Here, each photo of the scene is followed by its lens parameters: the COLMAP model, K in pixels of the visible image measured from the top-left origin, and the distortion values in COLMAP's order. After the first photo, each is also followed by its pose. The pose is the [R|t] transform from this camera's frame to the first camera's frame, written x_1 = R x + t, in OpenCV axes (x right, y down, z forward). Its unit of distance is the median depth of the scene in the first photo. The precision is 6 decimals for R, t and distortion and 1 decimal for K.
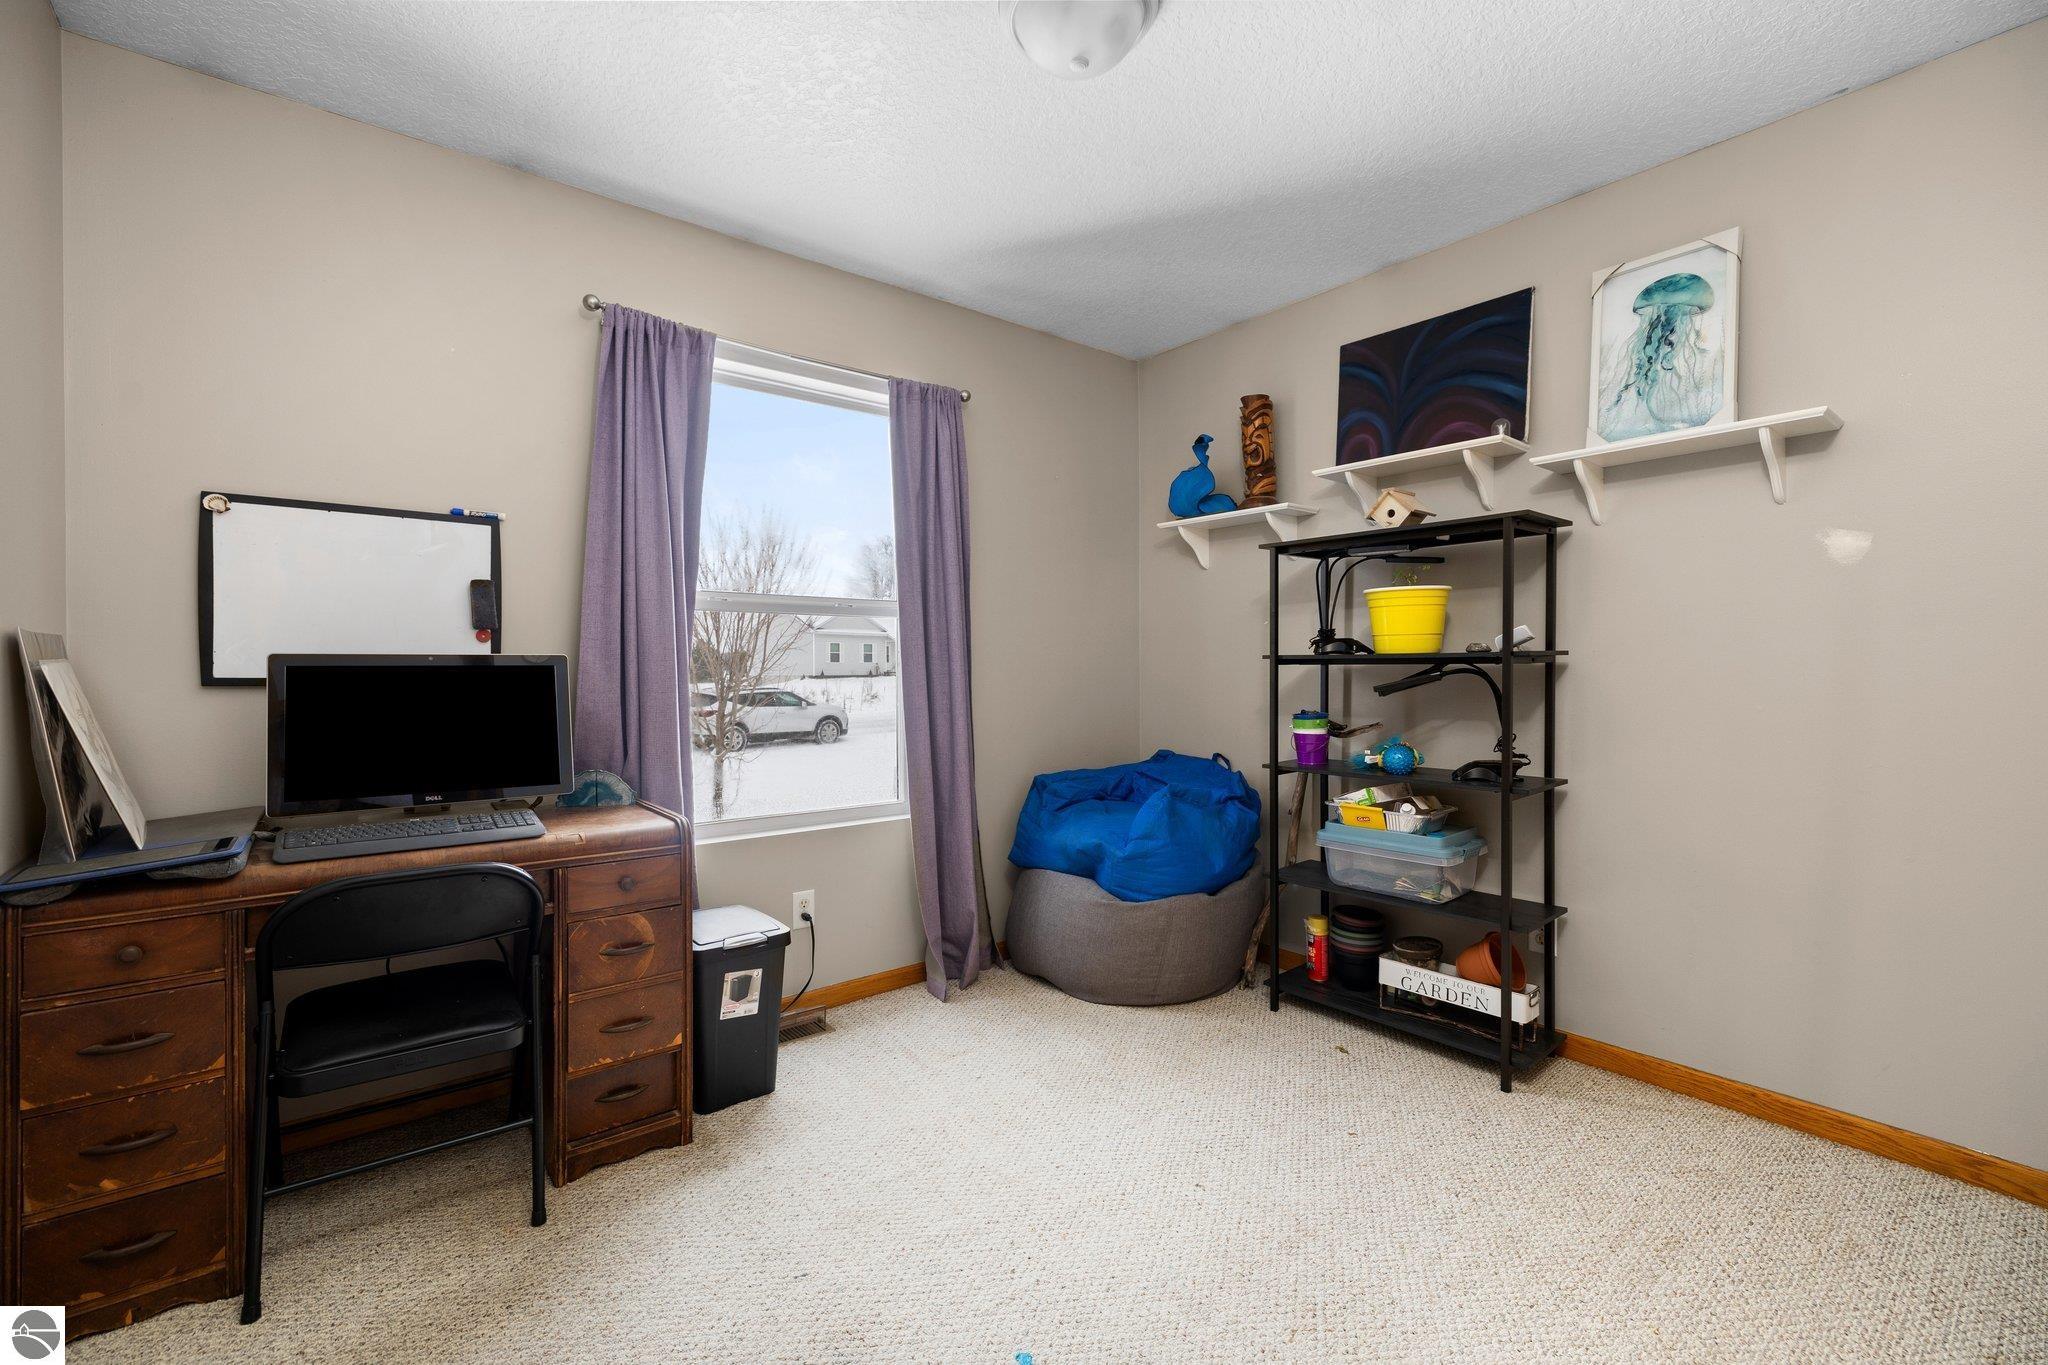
lens RADIAL K [[867.2, 0, 1018.3], [0, 867.2, 673.2], [0, 0, 1]] dist [-0.000610, 0.000387]
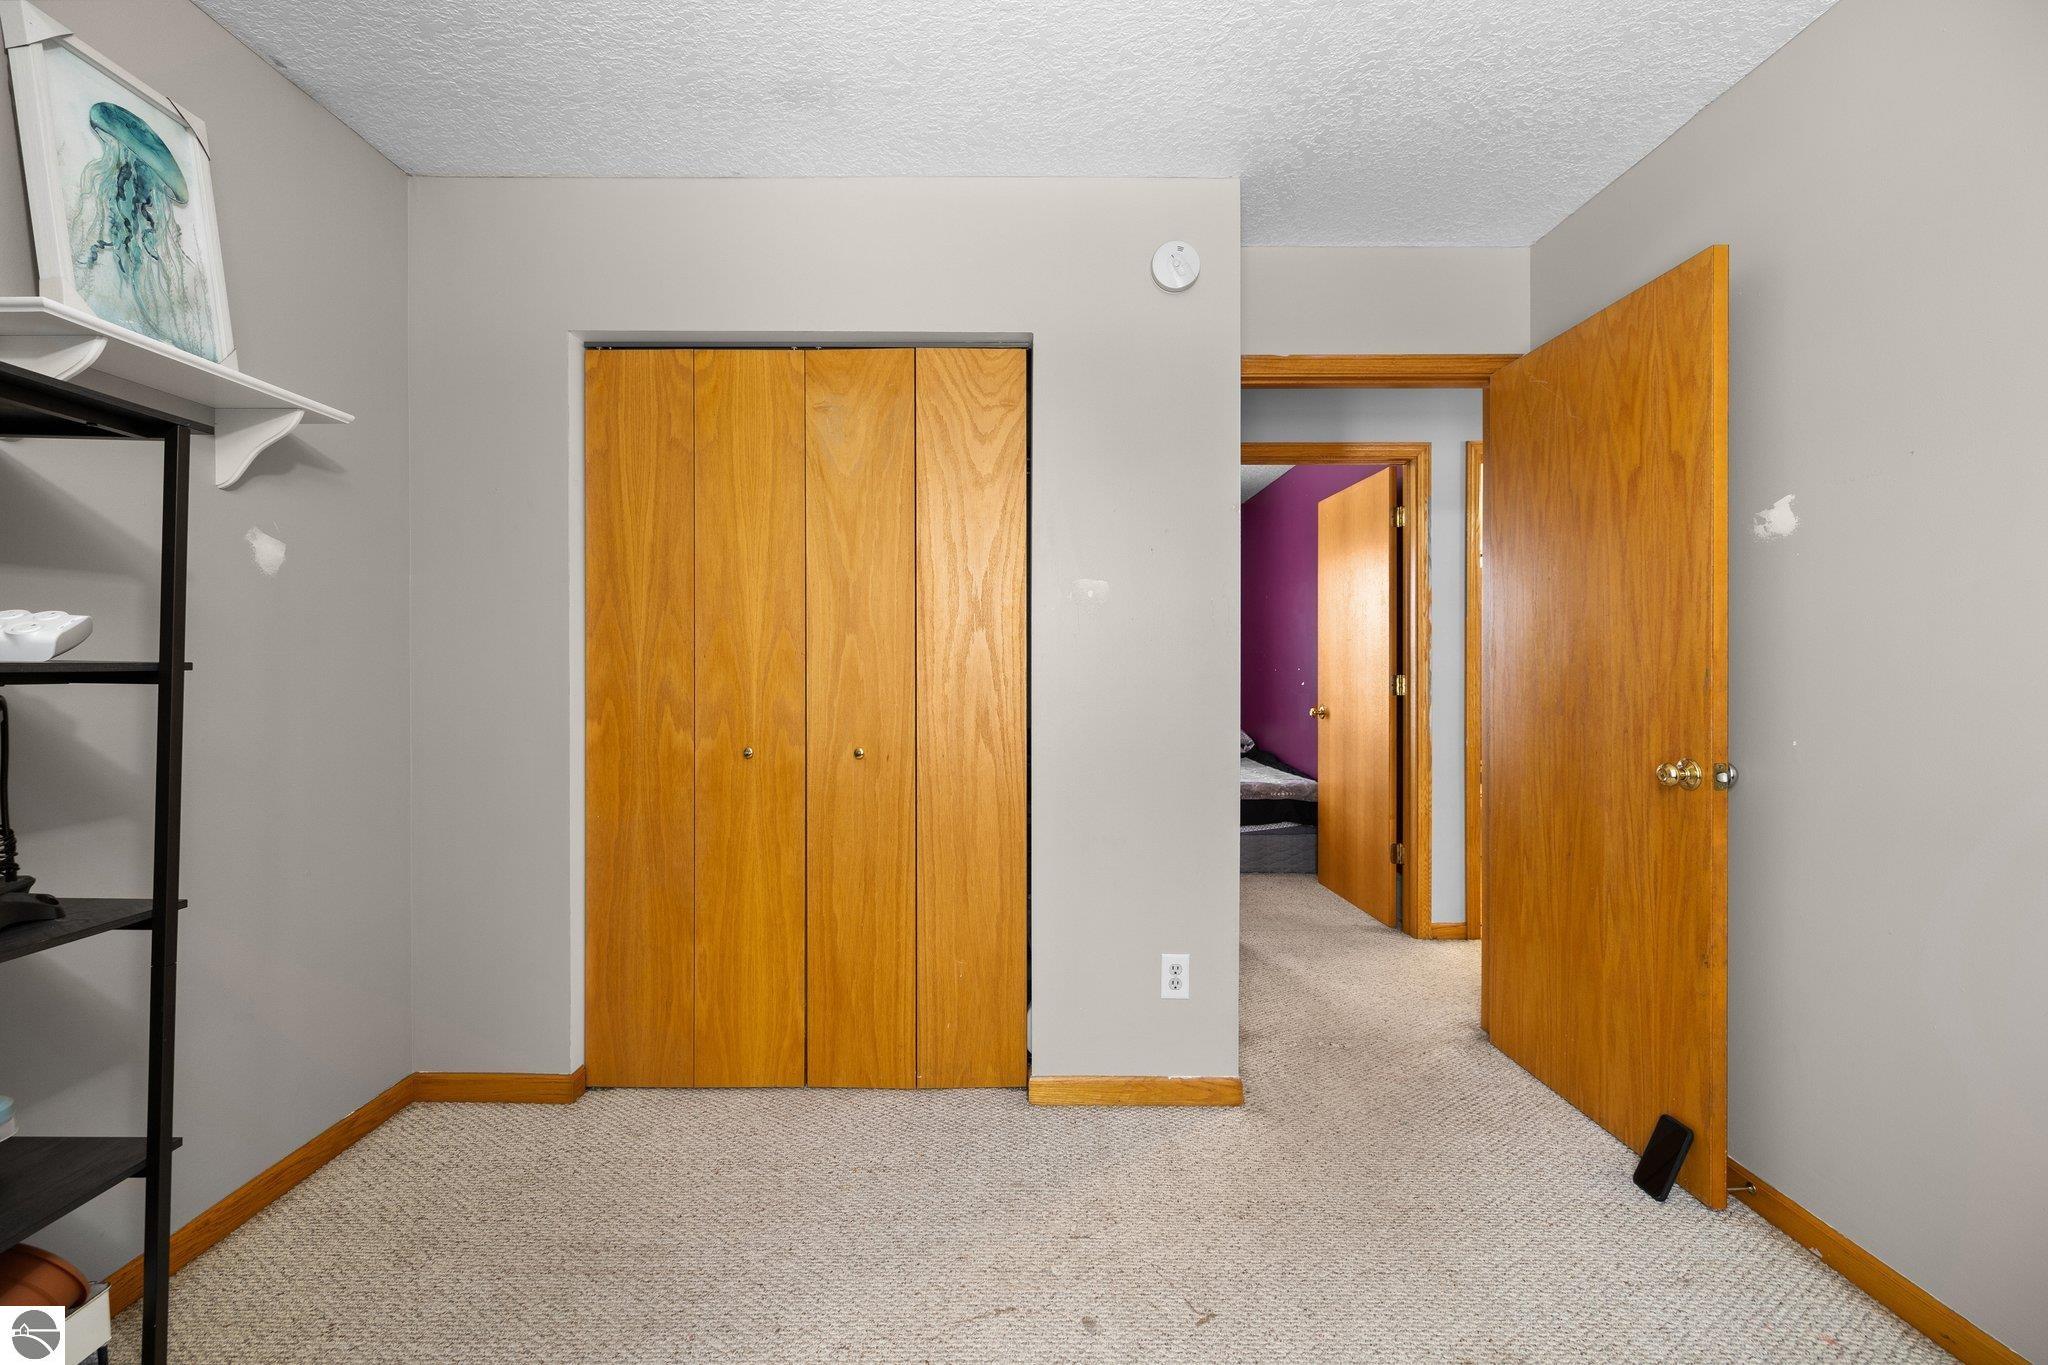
lens RADIAL K [[867.2, 0, 1018.3], [0, 867.2, 673.2], [0, 0, 1]] dist [-0.000610, 0.000387]
pose [[-0.780508, -0.000969, 0.625145, -0.221421], [0.004054, 0.999970, 0.006612, -0.019556], [-0.625133, 0.007695, -0.780480, 1.107432]]
